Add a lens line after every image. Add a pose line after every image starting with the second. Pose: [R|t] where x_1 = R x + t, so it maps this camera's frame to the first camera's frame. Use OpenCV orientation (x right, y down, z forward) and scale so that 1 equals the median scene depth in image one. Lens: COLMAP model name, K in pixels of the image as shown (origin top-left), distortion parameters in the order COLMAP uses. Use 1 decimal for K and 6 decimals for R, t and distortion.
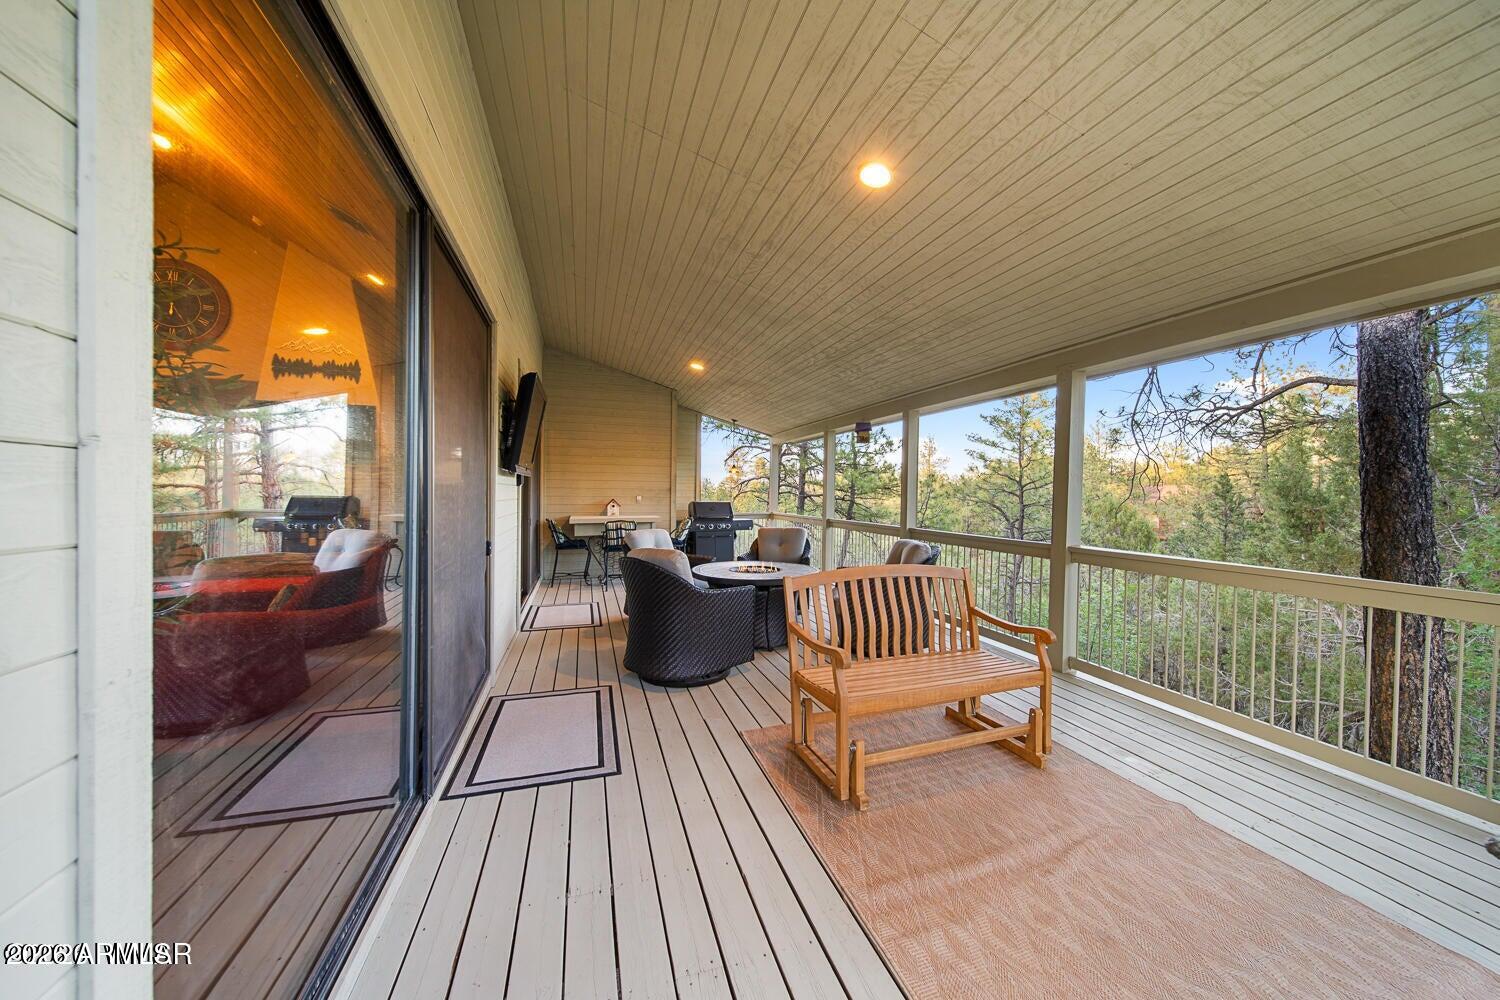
lens RADIAL K [[539.7, 0, 745.7], [0, 539.7, 497.2], [0, 0, 1]] dist [0.000080, -0.000080]
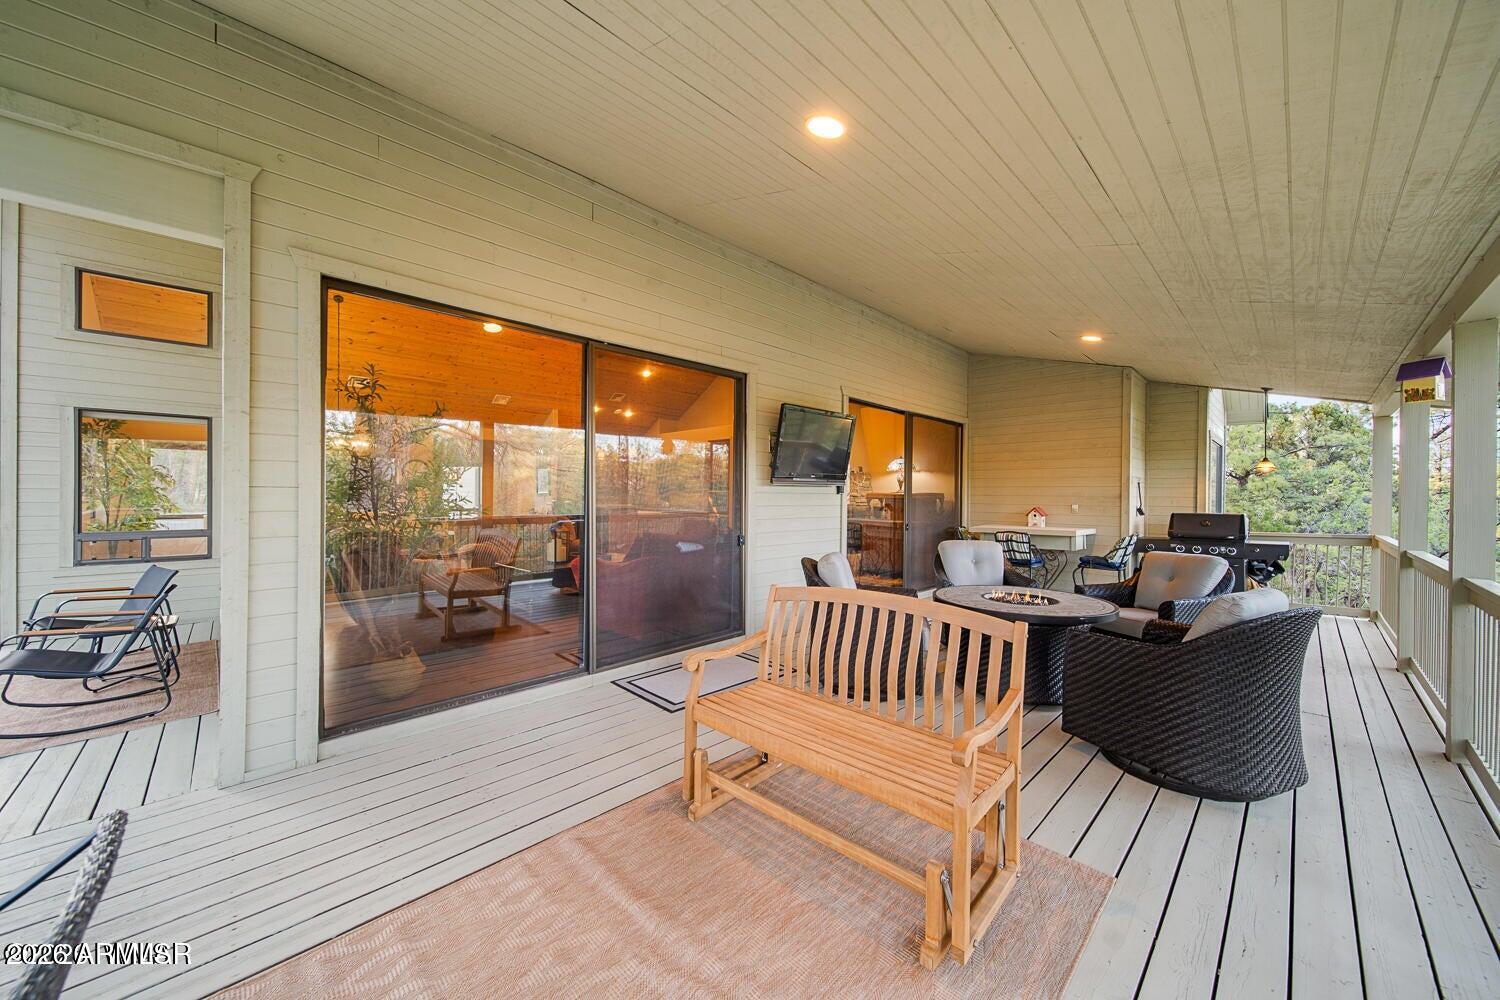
lens RADIAL K [[539.7, 0, 747.1], [0, 539.7, 493.9], [0, 0, 1]] dist [0.000080, -0.000080]
pose [[0.443643, -0.010287, -0.896144, 0.932582], [-0.009591, 0.999822, -0.016225, -0.000066], [0.896152, 0.015793, 0.443466, 0.521509]]
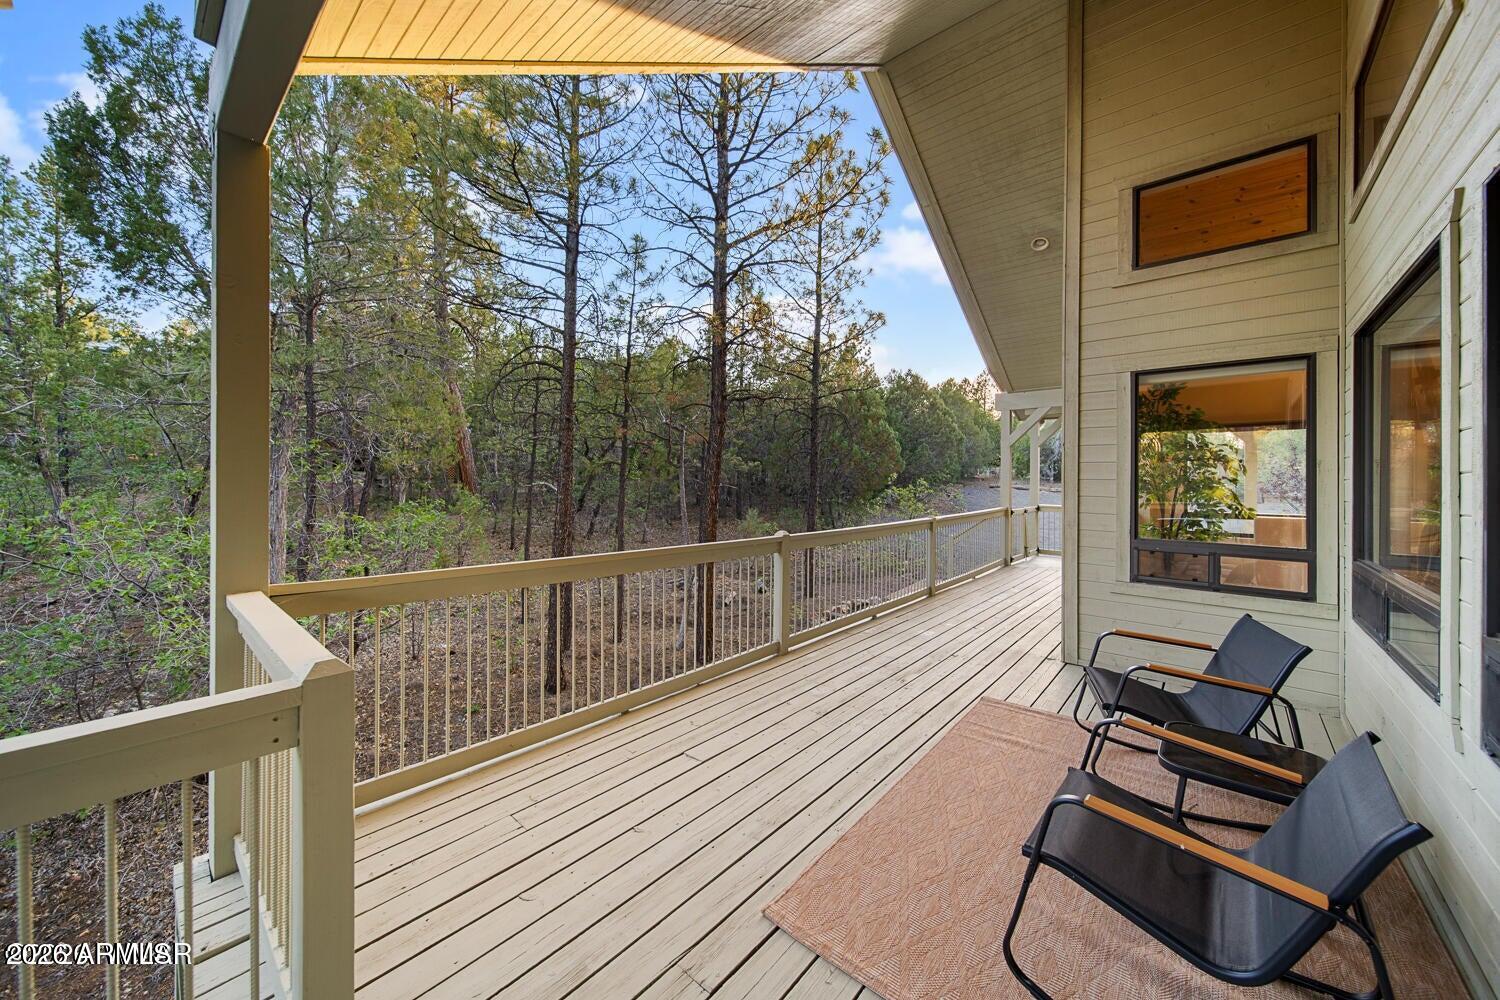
lens RADIAL K [[539.7, 0, 754.9], [0, 539.7, 477.6], [0, 0, 1]] dist [0.000080, -0.000080]
pose [[-0.850908, -0.021723, -0.524865, 0.604317], [-0.026671, 0.999643, 0.001866, -0.001452], [0.524637, 0.015587, -0.851183, 0.354888]]
